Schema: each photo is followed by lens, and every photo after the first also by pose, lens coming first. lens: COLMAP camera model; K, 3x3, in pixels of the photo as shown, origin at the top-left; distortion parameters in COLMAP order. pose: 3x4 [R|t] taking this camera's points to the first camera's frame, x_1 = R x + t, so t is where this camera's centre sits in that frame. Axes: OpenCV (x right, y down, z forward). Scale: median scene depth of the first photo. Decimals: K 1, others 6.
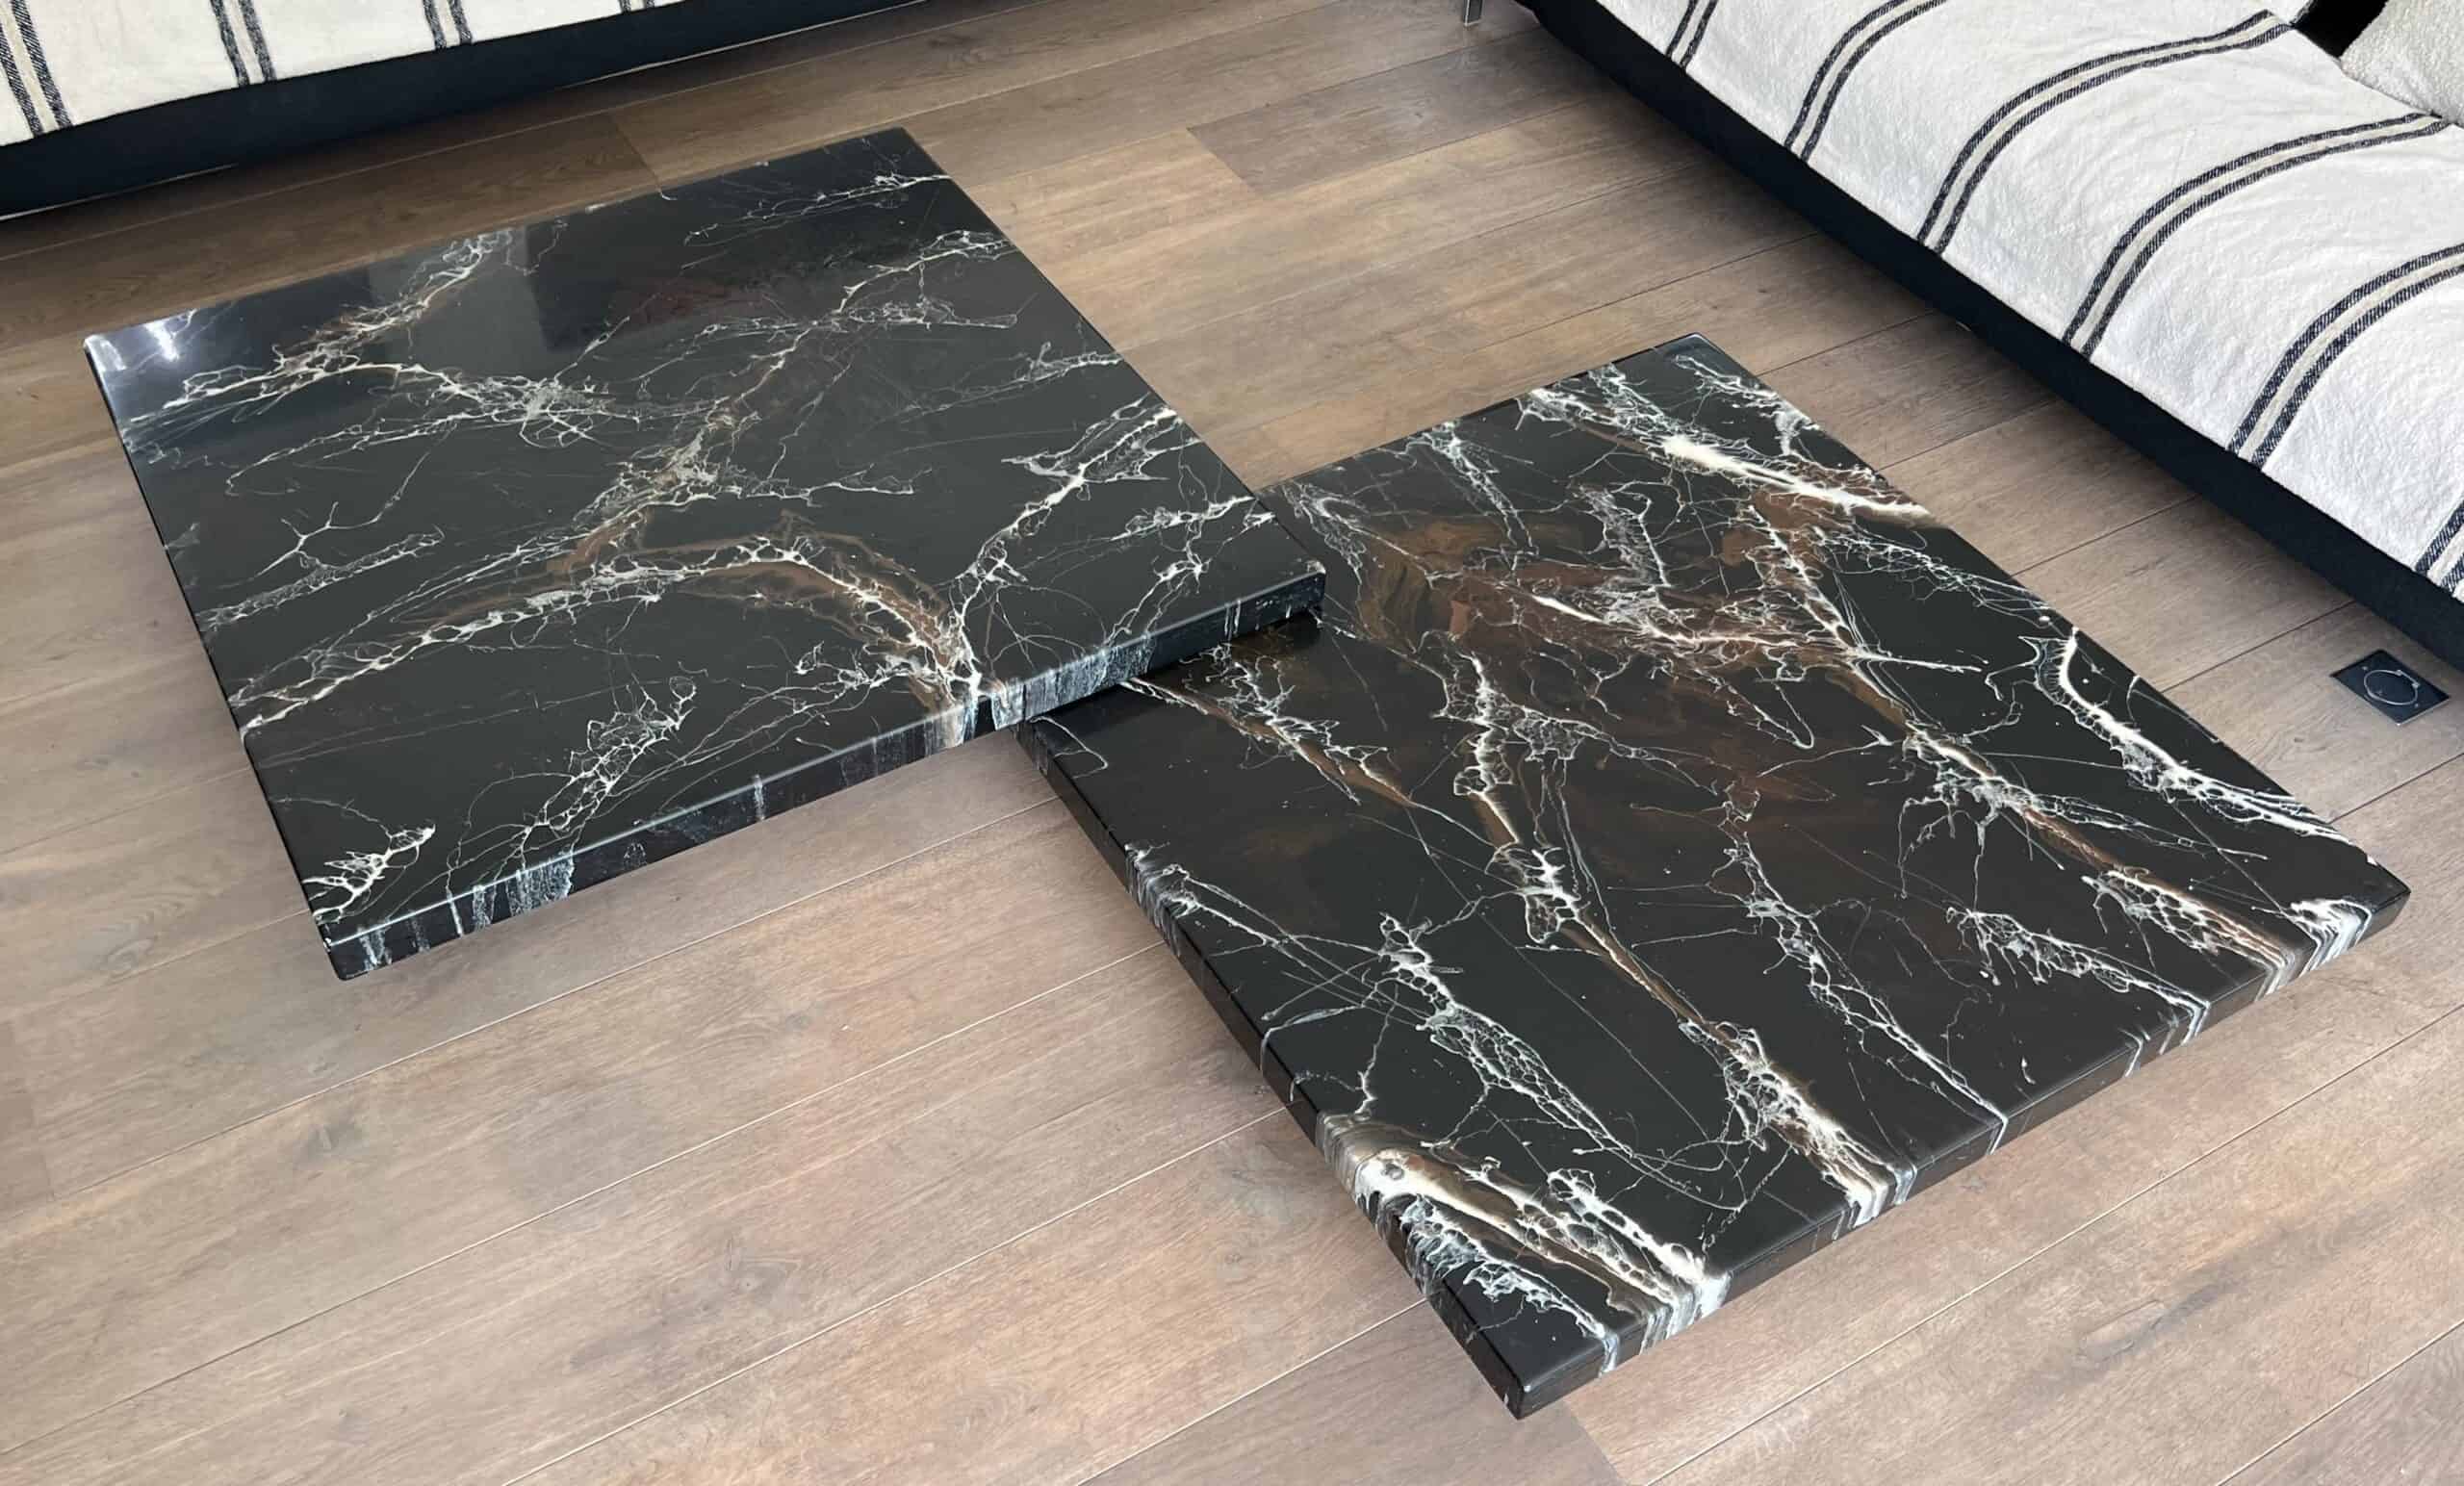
lens RADIAL K [[2243.9, 0, 1190.7], [0, 2243.9, 665.0], [0, 0, 1]] dist [0.068476, -0.105974]
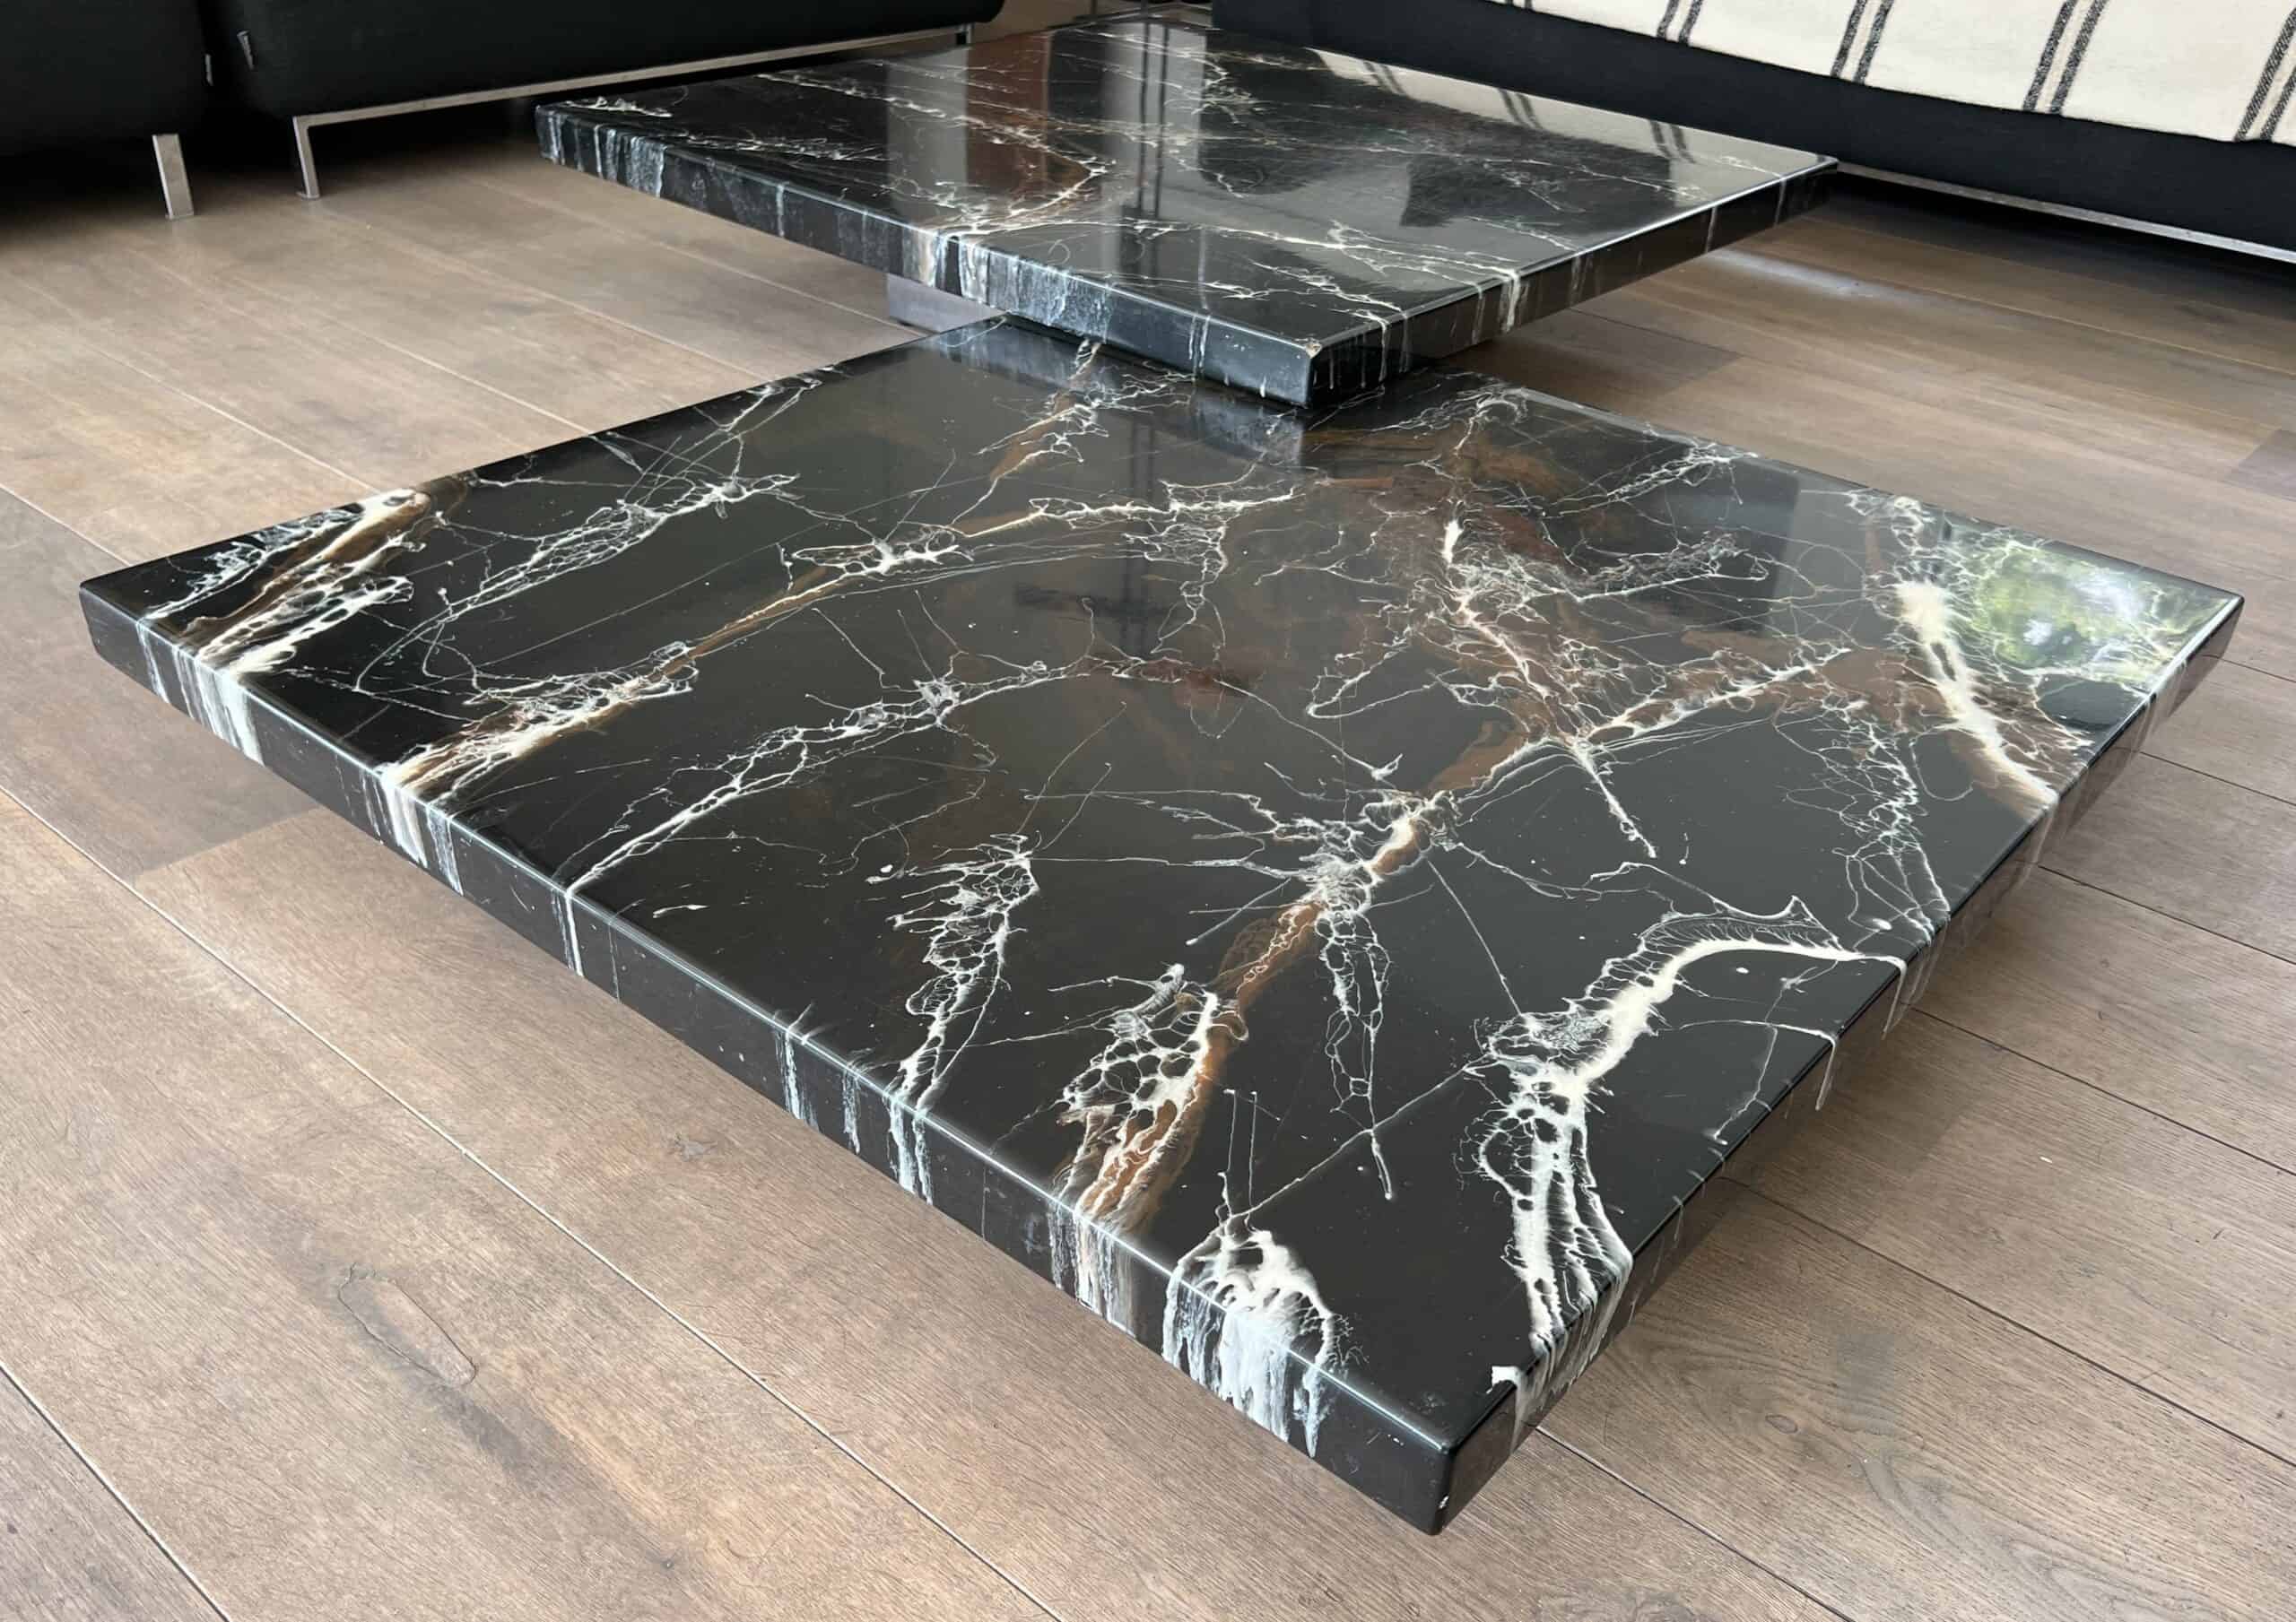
lens RADIAL K [[1932.3, 0, 1169.5], [0, 1932.3, 939.0], [0, 0, 1]] dist [0.073751, -0.137479]
pose [[0.334802, 0.530302, -0.778901, 0.708685], [-0.678103, 0.709550, 0.191611, 0.005971], [0.654282, 0.464023, 0.597158, 0.704454]]
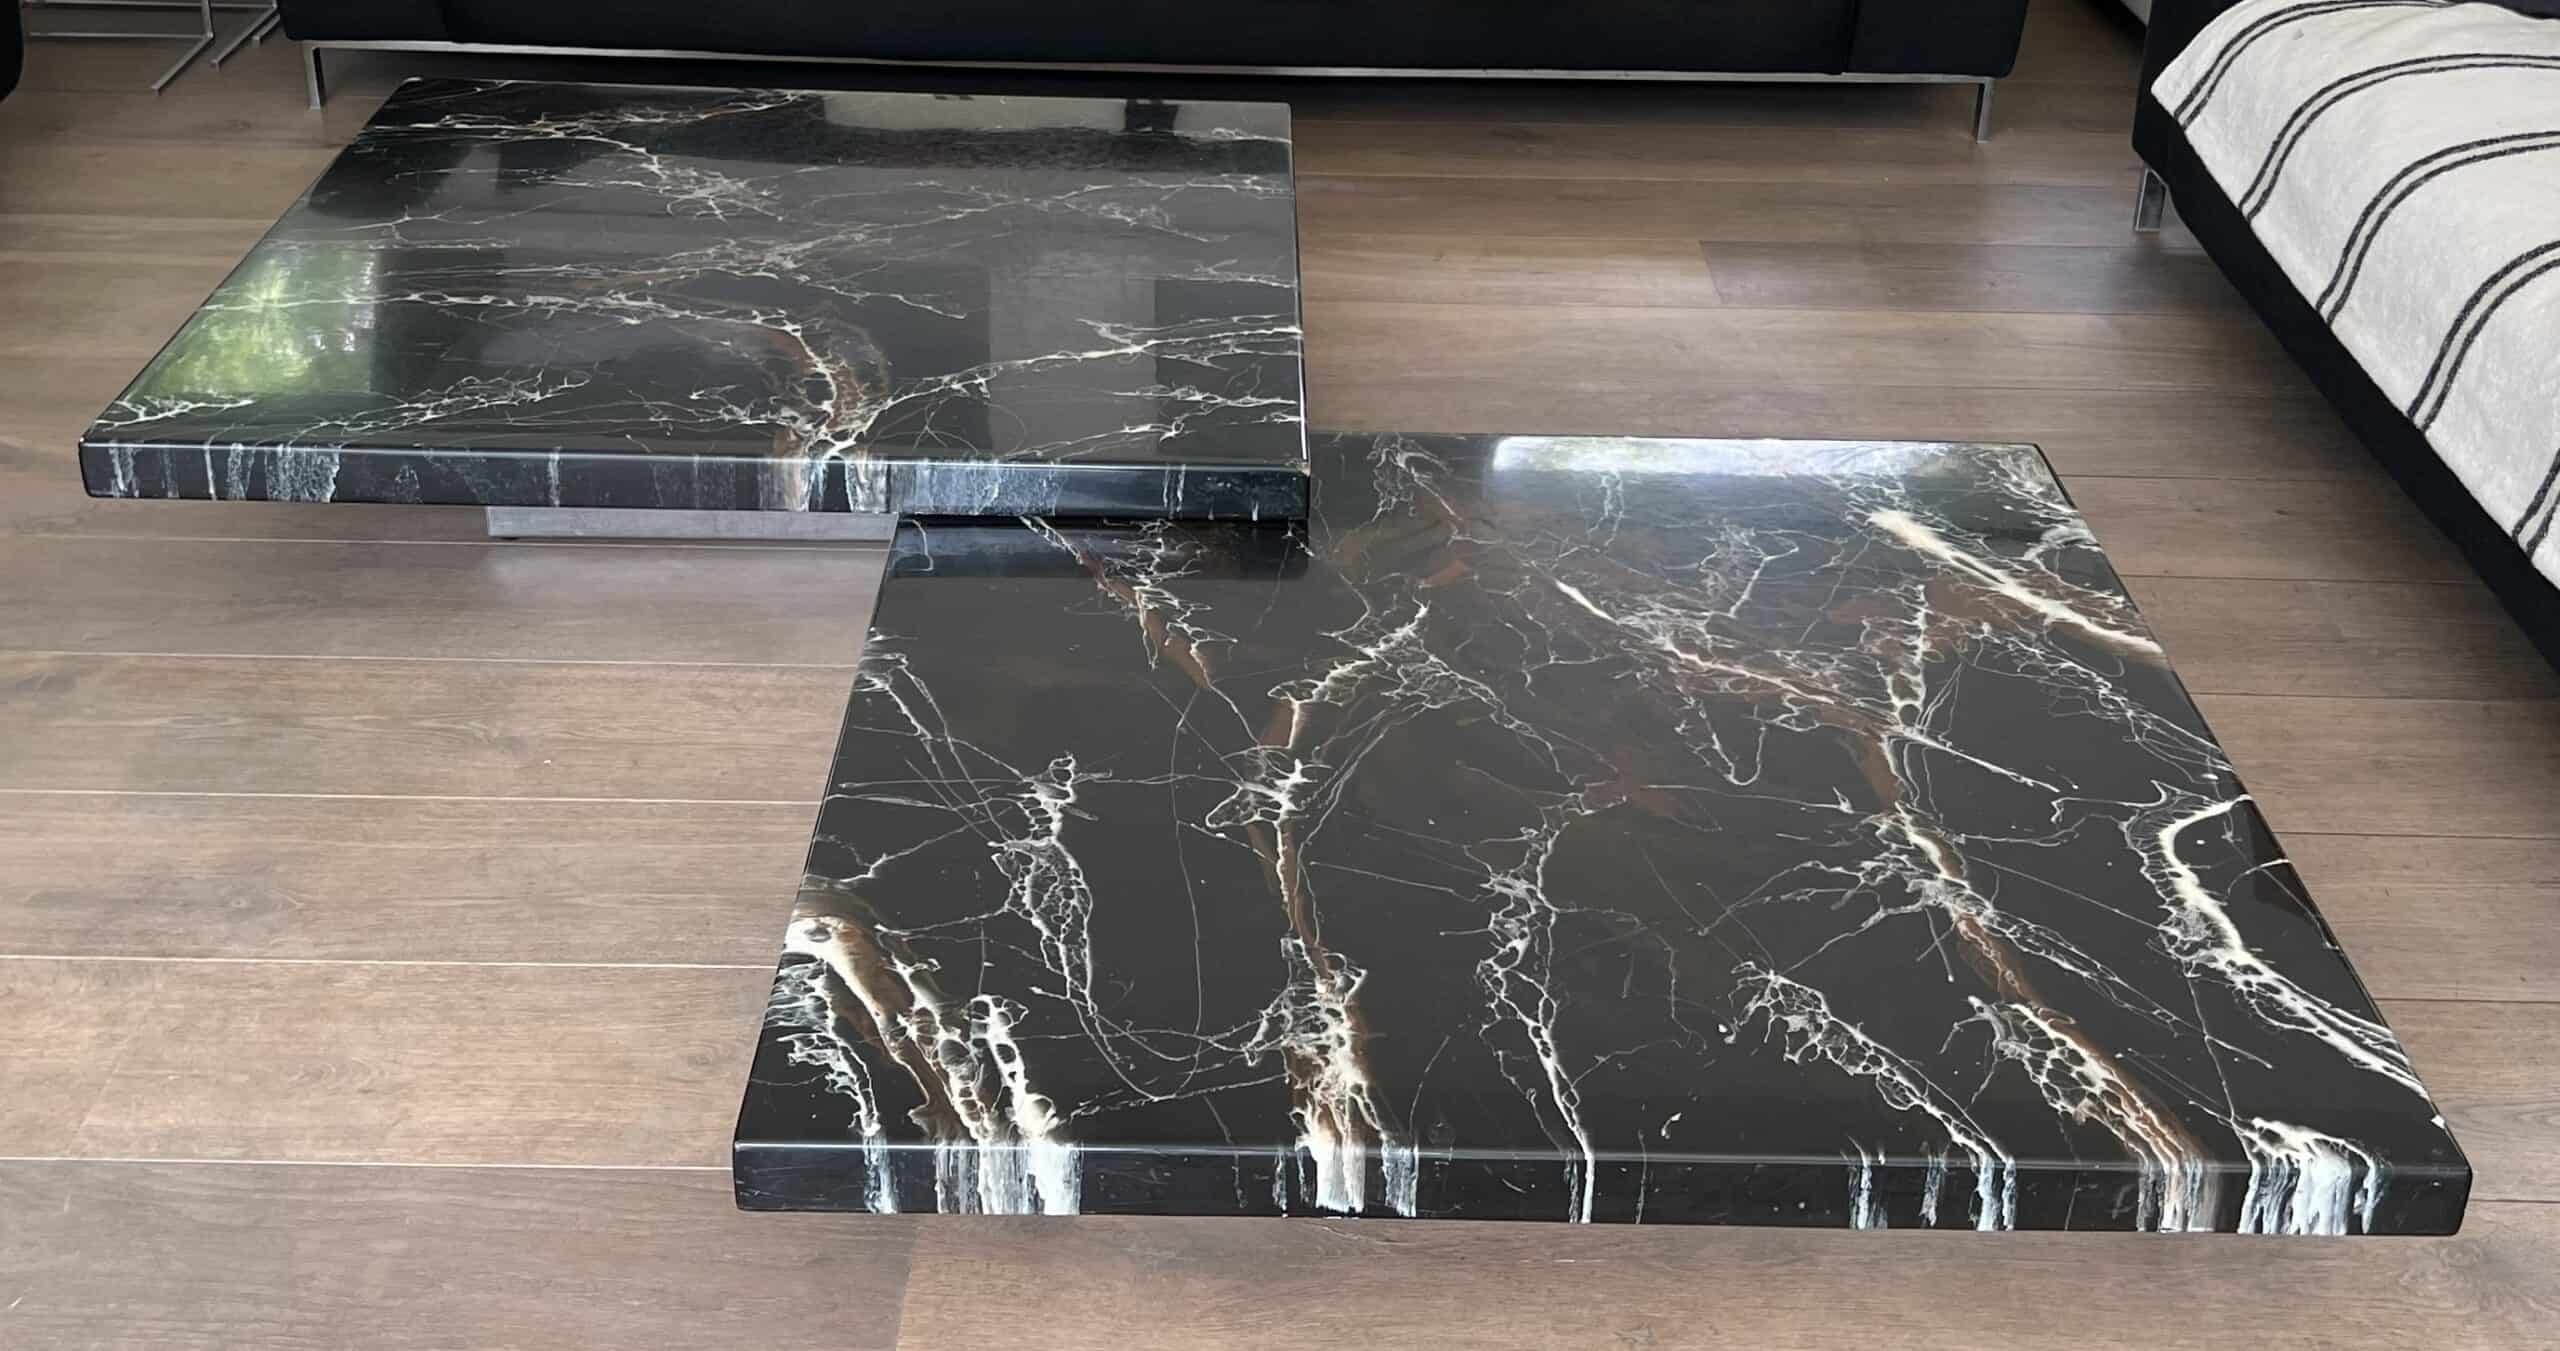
lens RADIAL K [[2870.4, 0, 1285.8], [0, 2870.4, 444.3], [0, 0, 1]] dist [0.064224, 0.000000]
pose [[0.865450, 0.205780, -0.456784, 0.559243], [-0.347034, 0.903824, -0.250340, 0.225455], [0.361337, 0.375176, 0.853626, 0.109572]]
